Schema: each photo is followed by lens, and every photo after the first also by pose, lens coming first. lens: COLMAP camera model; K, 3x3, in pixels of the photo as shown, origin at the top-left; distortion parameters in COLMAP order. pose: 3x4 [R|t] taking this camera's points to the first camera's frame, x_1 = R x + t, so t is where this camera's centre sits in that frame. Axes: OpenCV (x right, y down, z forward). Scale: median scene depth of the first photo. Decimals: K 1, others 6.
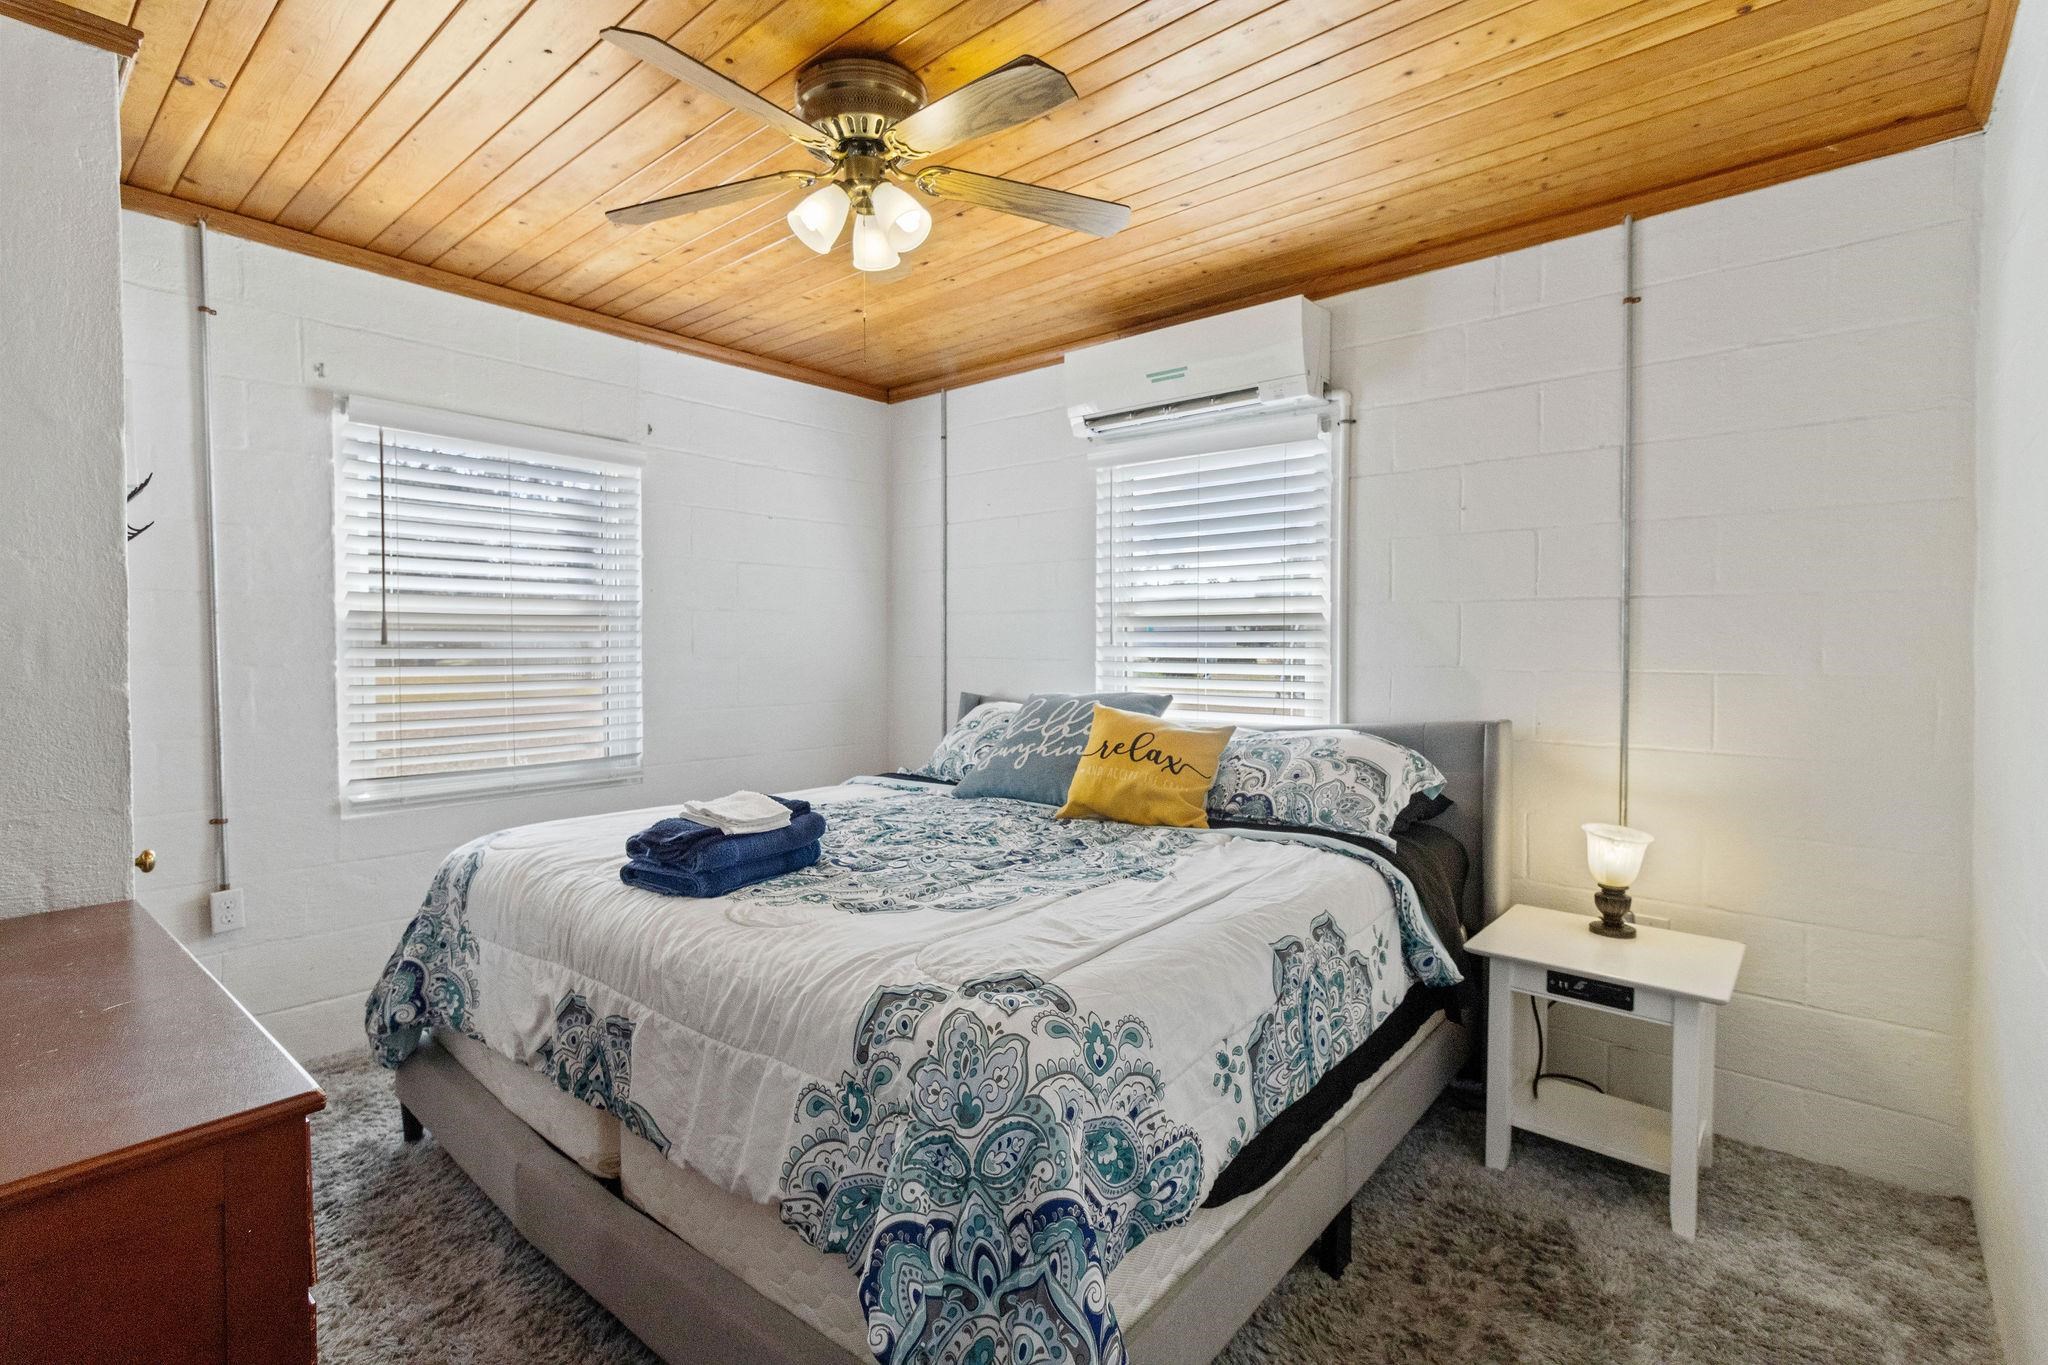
lens RADIAL K [[951.6, 0, 1023.8], [0, 951.6, 664.7], [0, 0, 1]] dist [0.007978, -0.001331]
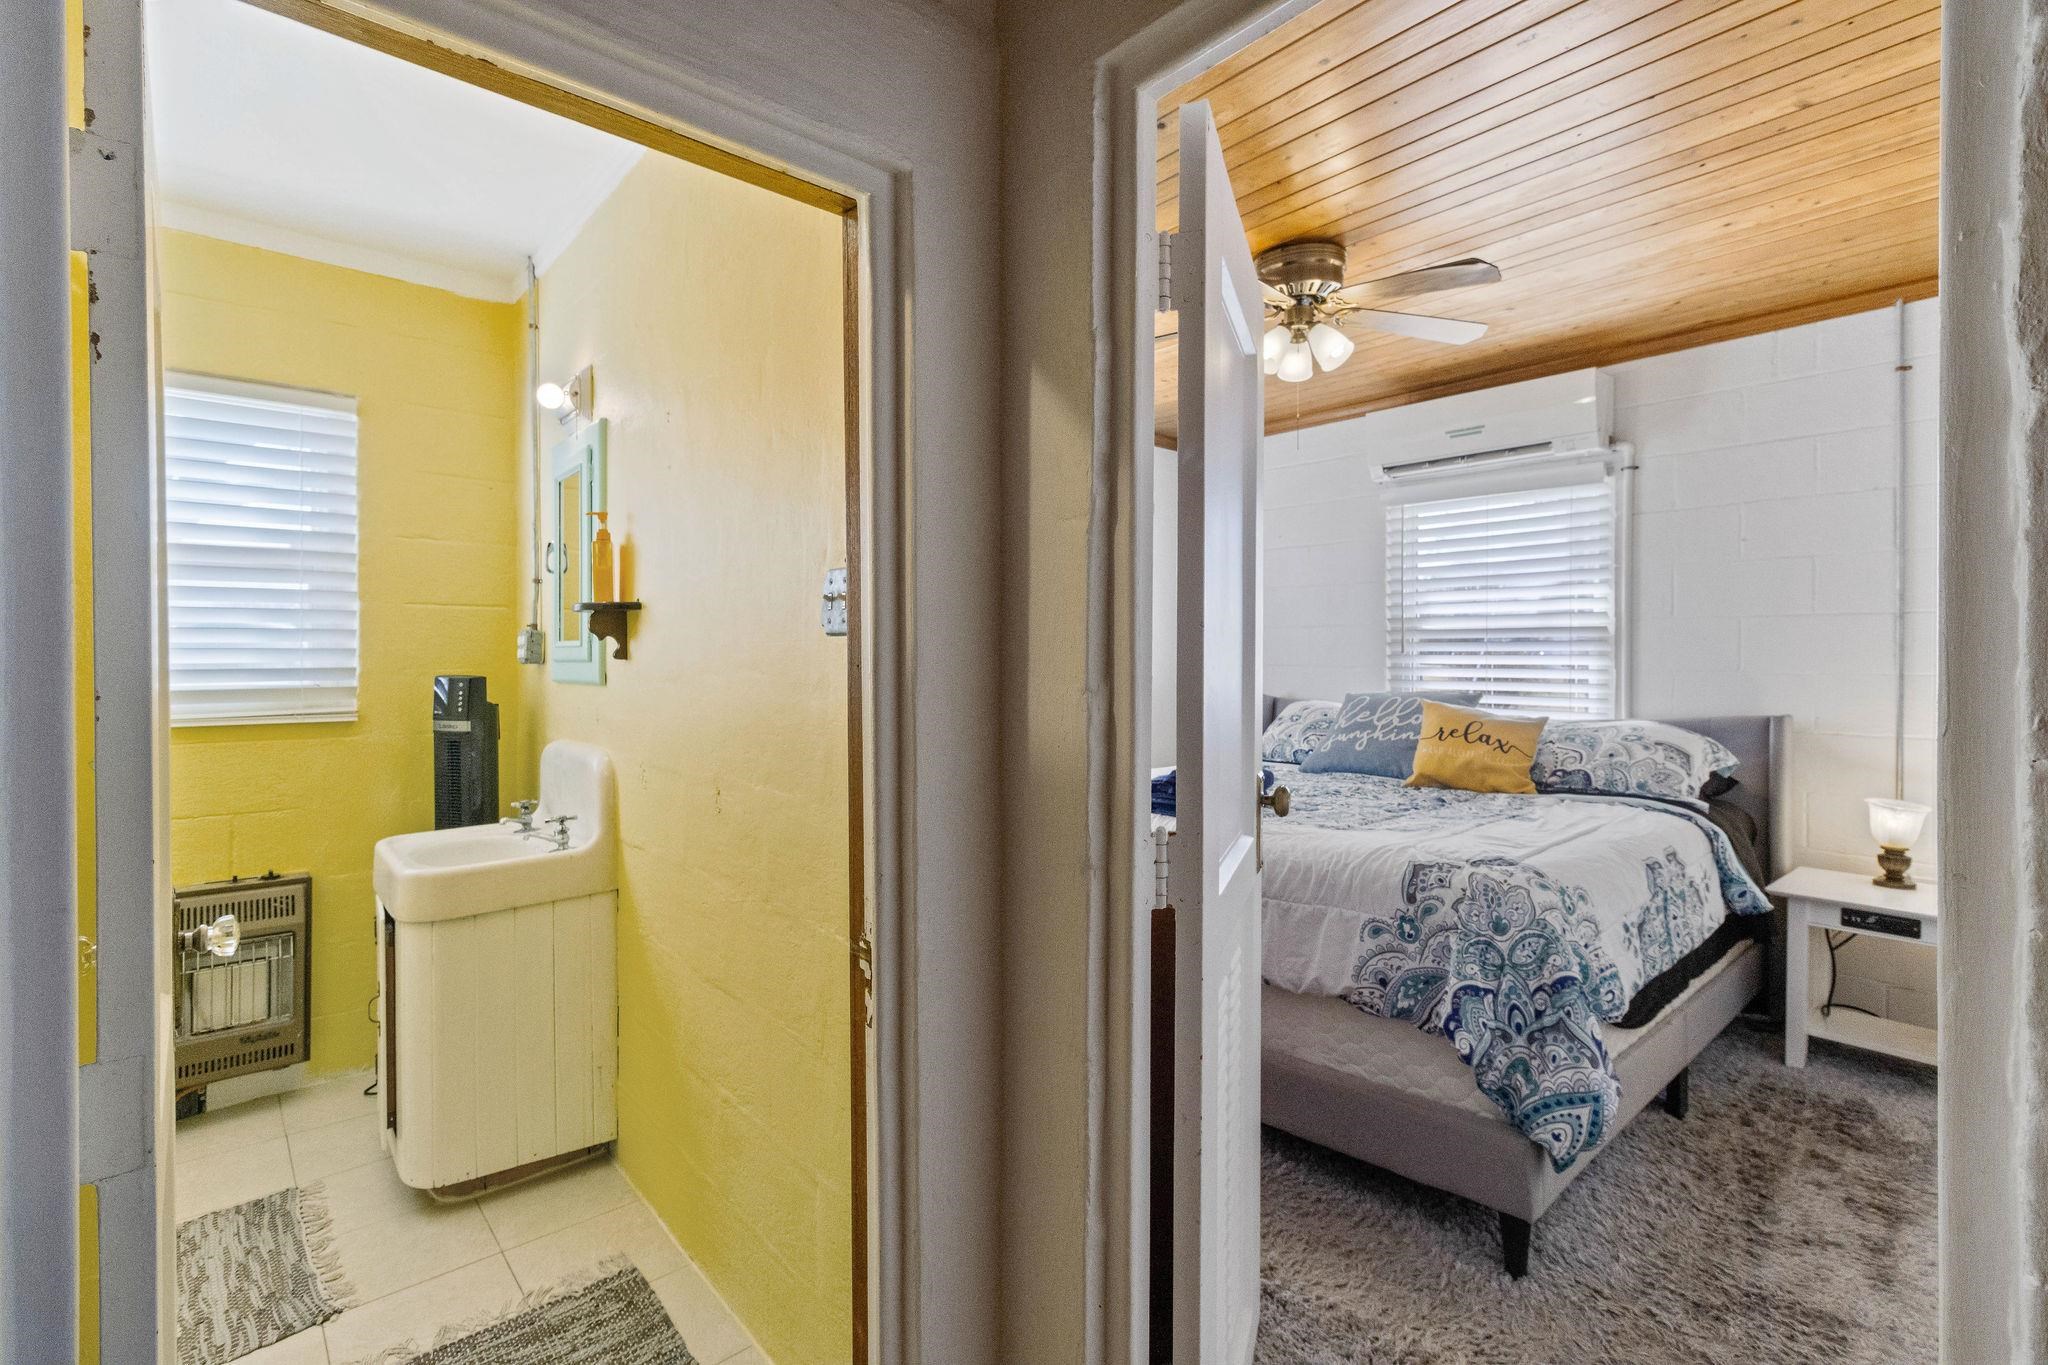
lens RADIAL K [[951.6, 0, 1022.7], [0, 951.6, 663.9], [0, 0, 1]] dist [0.007978, -0.001331]
pose [[0.989898, 0.001862, -0.141768, -0.347791], [-0.004191, 0.999861, -0.016131, 0.021581], [0.141719, 0.016562, 0.989768, -0.415962]]
